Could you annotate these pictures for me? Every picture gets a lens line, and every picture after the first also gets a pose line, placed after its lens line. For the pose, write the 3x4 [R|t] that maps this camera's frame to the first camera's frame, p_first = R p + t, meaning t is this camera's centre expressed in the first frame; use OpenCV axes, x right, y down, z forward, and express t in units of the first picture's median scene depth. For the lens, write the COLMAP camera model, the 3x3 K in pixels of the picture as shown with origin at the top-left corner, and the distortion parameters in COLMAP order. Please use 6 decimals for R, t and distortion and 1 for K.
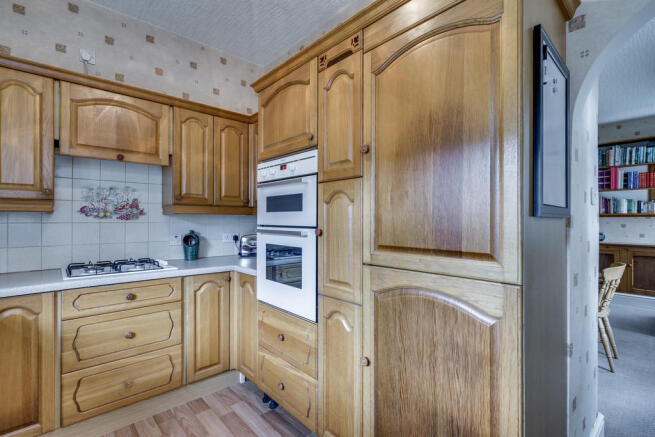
lens RADIAL K [[309.7, 0, 327.5], [0, 309.7, 218.5], [0, 0, 1]] dist [-0.000474, -0.000425]
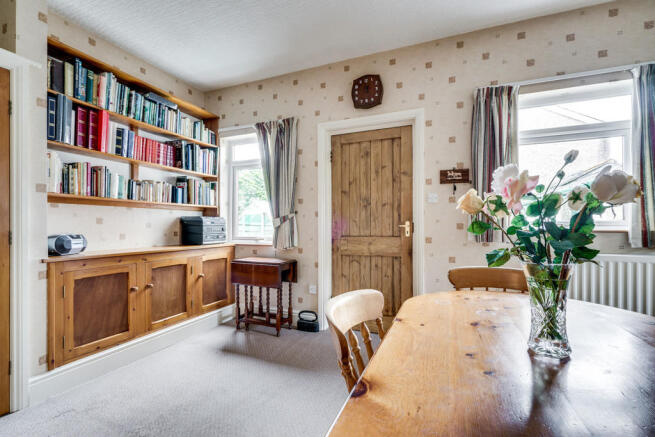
lens RADIAL K [[303.2, 0, 326.4], [0, 303.2, 225.1], [0, 0, 1]] dist [0.000476, 0.000132]
pose [[-0.436374, 0.001326, 0.899765, 0.286086], [-0.003089, 0.999991, -0.002972, 0.032883], [-0.899760, -0.004076, -0.436366, 0.899391]]
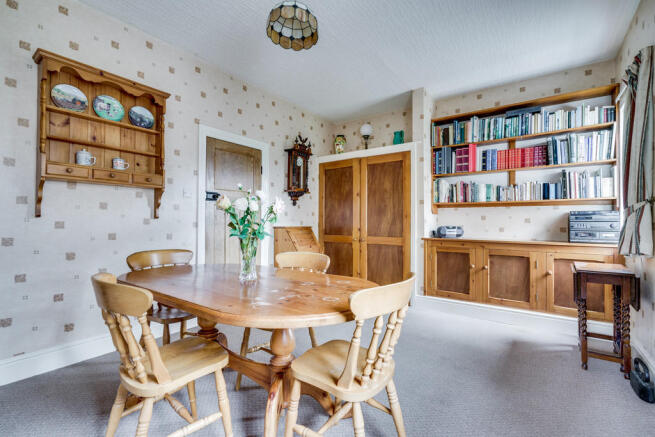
lens RADIAL K [[300.9, 0, 327.5], [0, 300.9, 218.5], [0, 0, 1]] dist [0.001066, 0.000093]
pose [[0.979109, 0.005576, 0.203259, 0.411115], [-0.004619, 0.999976, -0.005181, 0.032539], [-0.203283, 0.004134, 0.979111, 0.322262]]
